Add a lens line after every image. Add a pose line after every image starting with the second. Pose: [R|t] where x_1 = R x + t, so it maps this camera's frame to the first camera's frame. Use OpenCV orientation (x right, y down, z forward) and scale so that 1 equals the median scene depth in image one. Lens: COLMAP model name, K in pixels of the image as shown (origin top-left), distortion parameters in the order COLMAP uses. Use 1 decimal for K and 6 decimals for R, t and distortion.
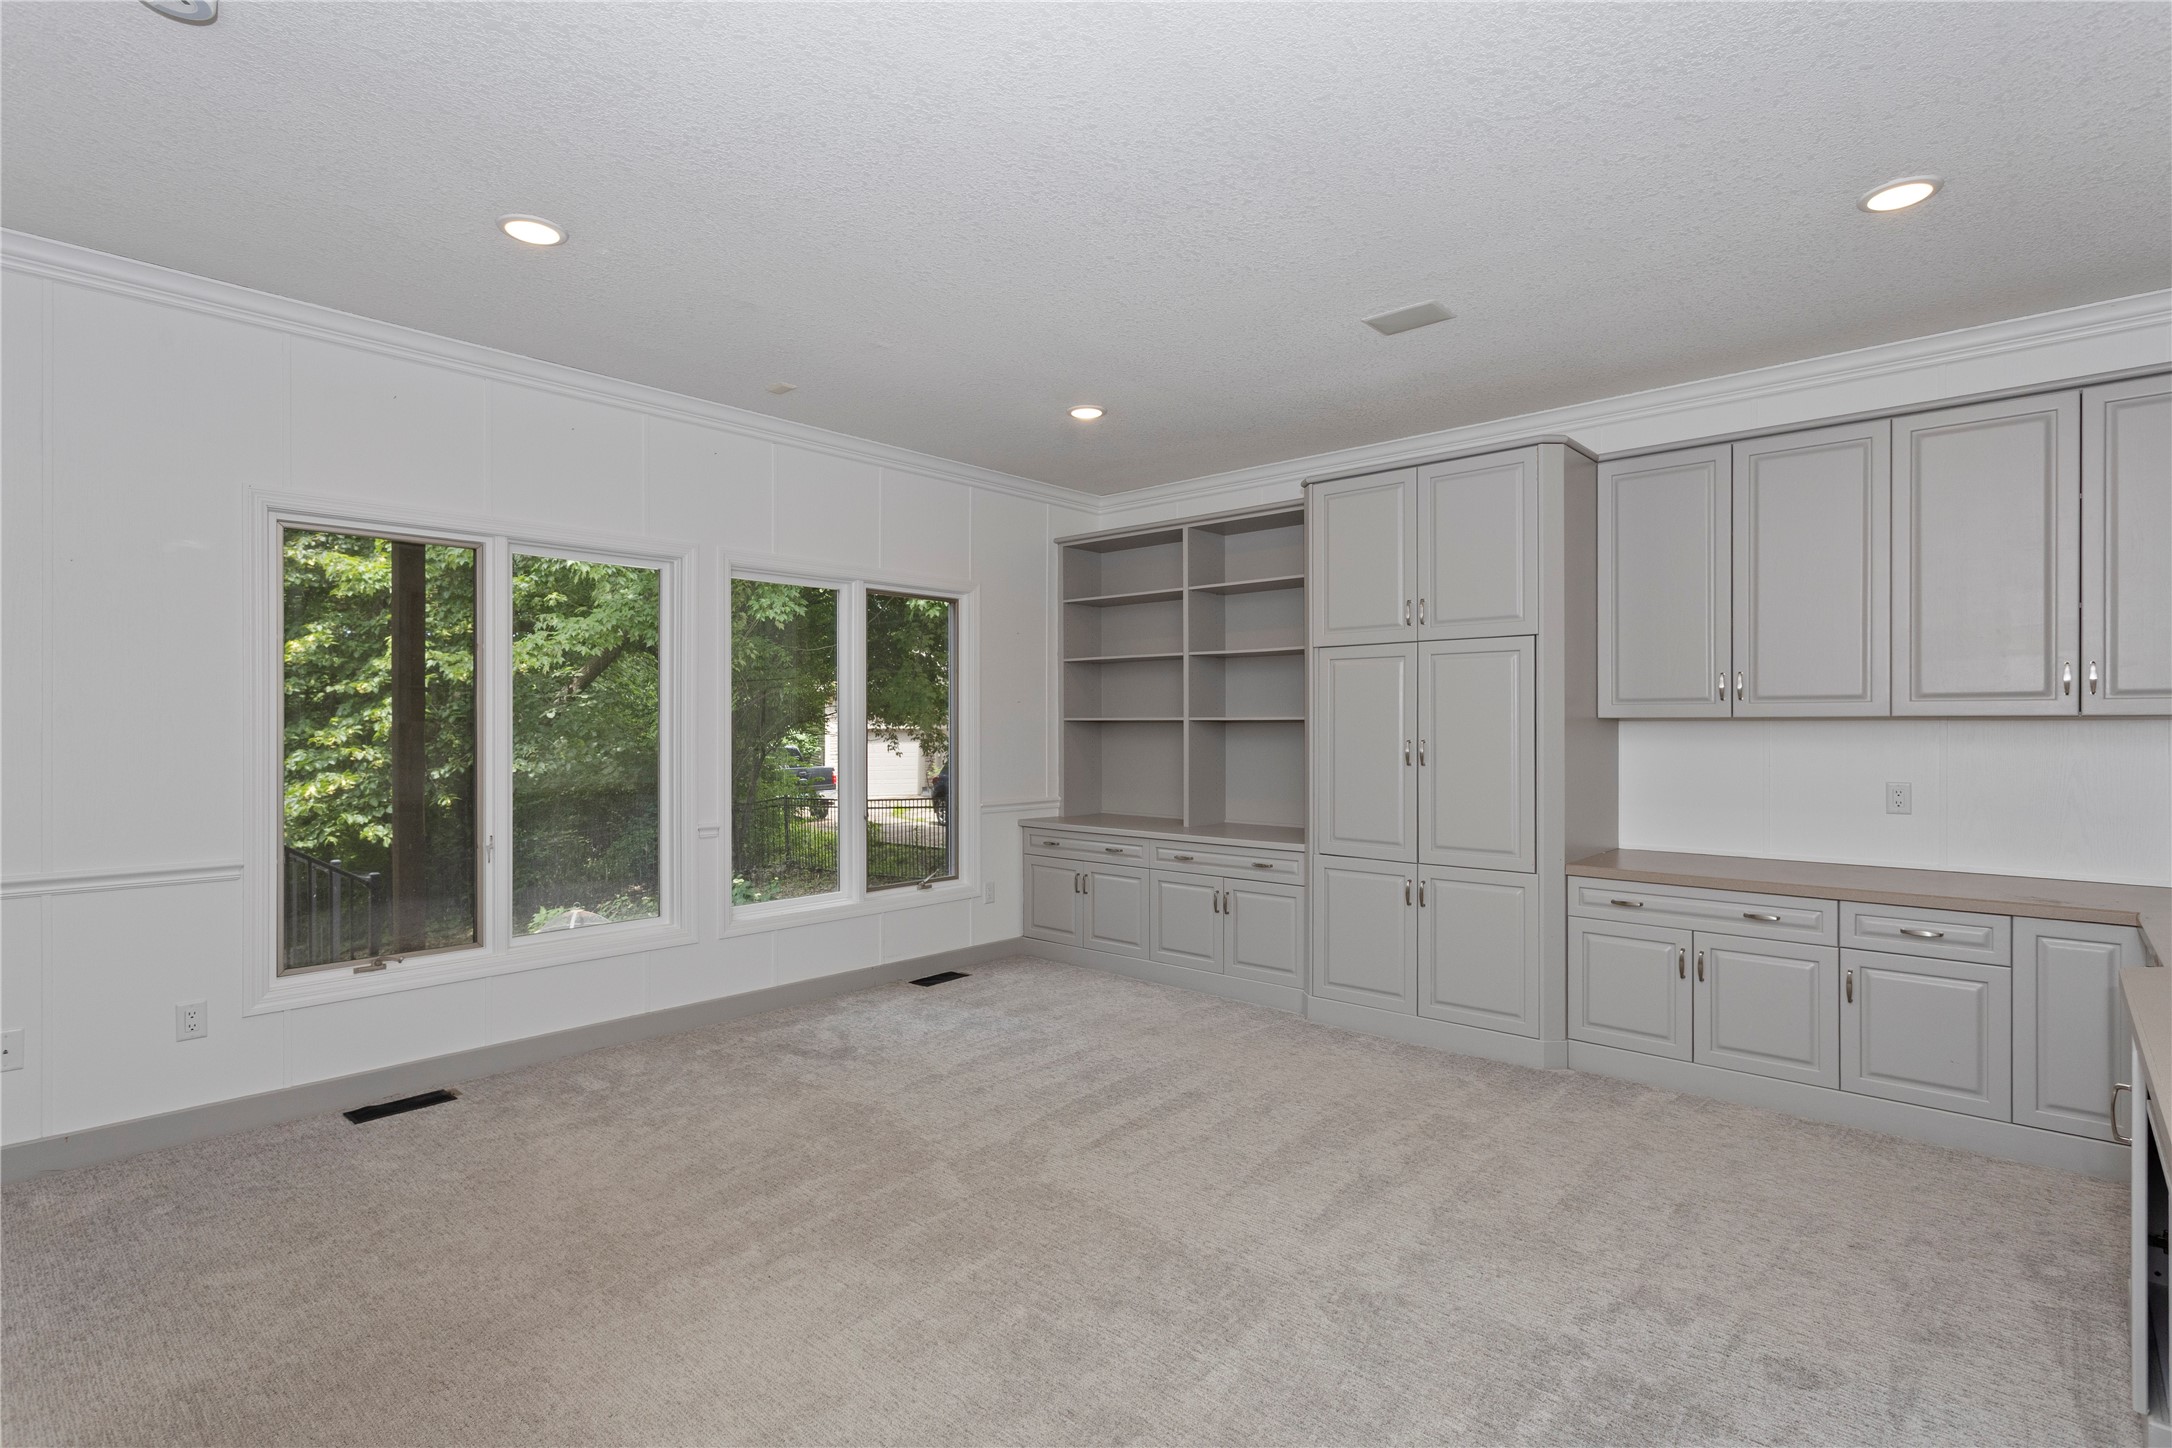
lens RADIAL K [[1043.5, 0, 1101.8], [0, 1043.5, 726.7], [0, 0, 1]] dist [-0.000482, 0.000599]
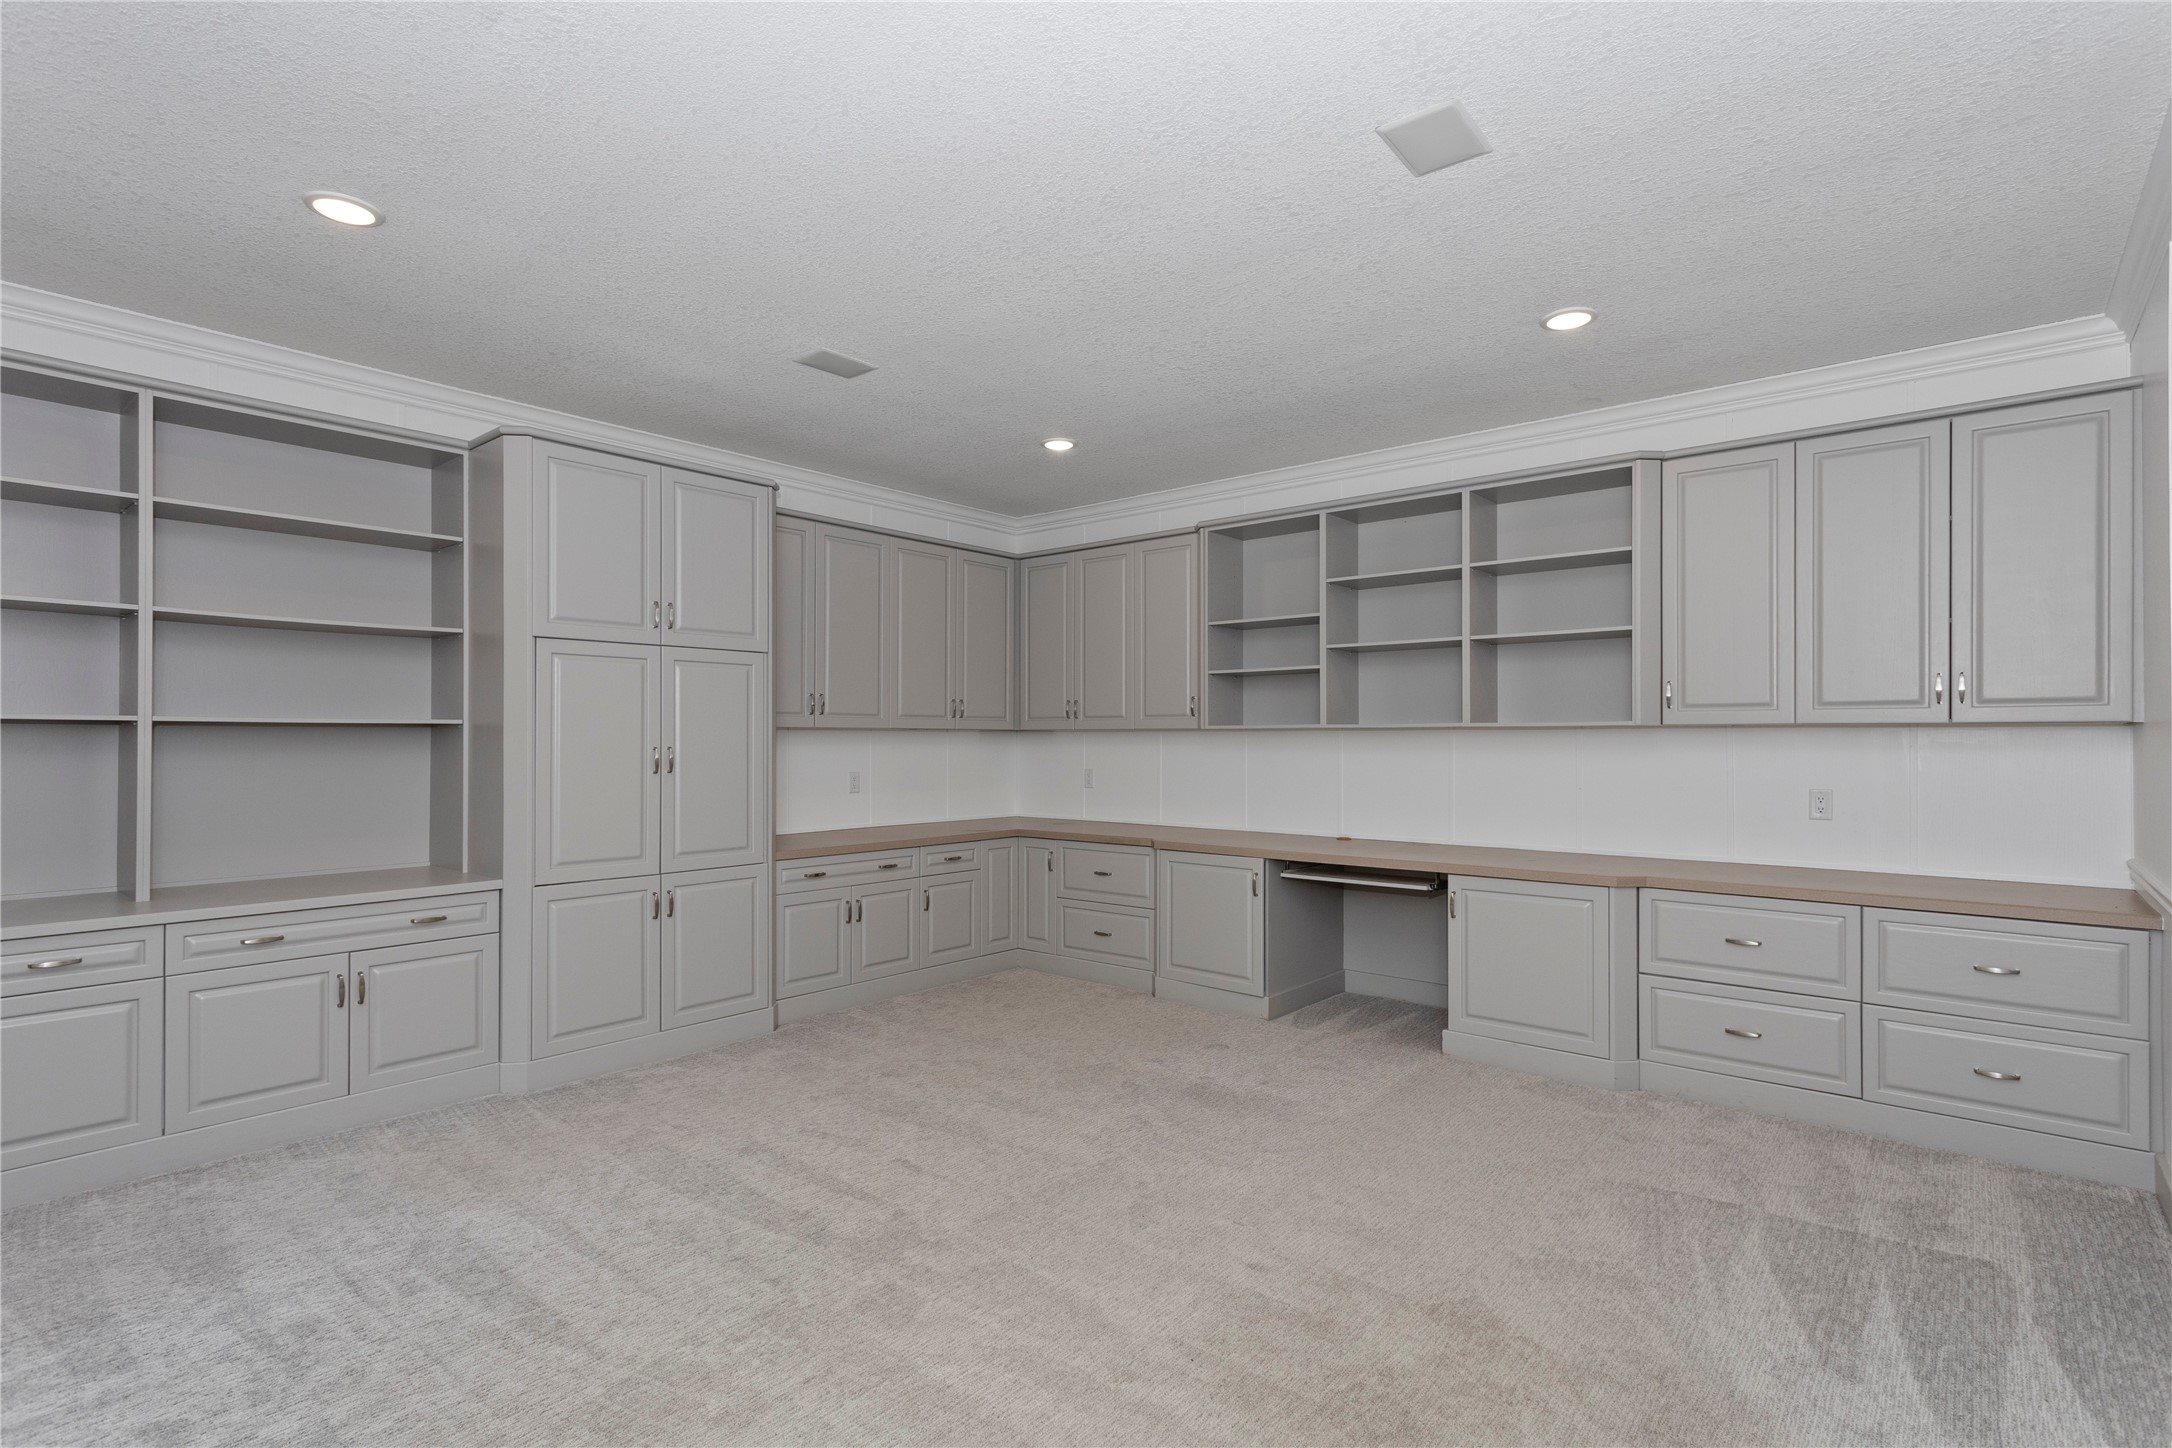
lens RADIAL K [[1043.5, 0, 1100.2], [0, 1043.5, 732.7], [0, 0, 1]] dist [-0.000482, 0.000599]
pose [[-0.026318, 0.005271, 0.999640, -0.711125], [-0.002695, 0.999982, -0.005343, 0.004177], [-0.999650, -0.002834, -0.026303, 0.650699]]
